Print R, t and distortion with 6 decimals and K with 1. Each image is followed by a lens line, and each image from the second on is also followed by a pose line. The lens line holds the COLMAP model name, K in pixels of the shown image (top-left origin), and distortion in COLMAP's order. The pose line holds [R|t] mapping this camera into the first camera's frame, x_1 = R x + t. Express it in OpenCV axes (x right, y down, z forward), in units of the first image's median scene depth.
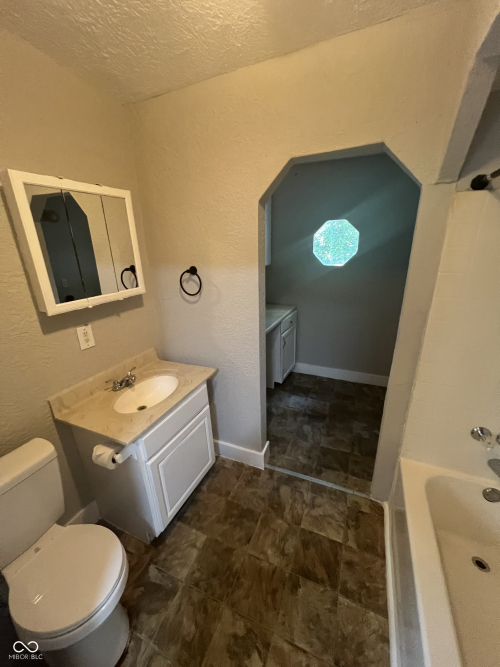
lens RADIAL K [[265.6, 0, 248.9], [0, 265.6, 332.6], [0, 0, 1]] dist [-0.000625, -0.000887]
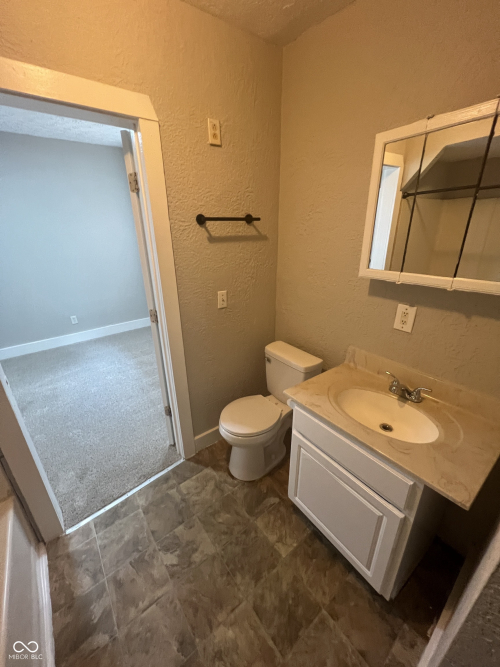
lens RADIAL K [[265.6, 0, 248.9], [0, 265.6, 332.6], [0, 0, 1]] dist [-0.000625, -0.000887]
pose [[-0.477370, 0.354442, -0.804045, 0.342095], [-0.255738, 0.819384, 0.513038, -0.258852], [0.840664, 0.450534, -0.300505, 0.855629]]
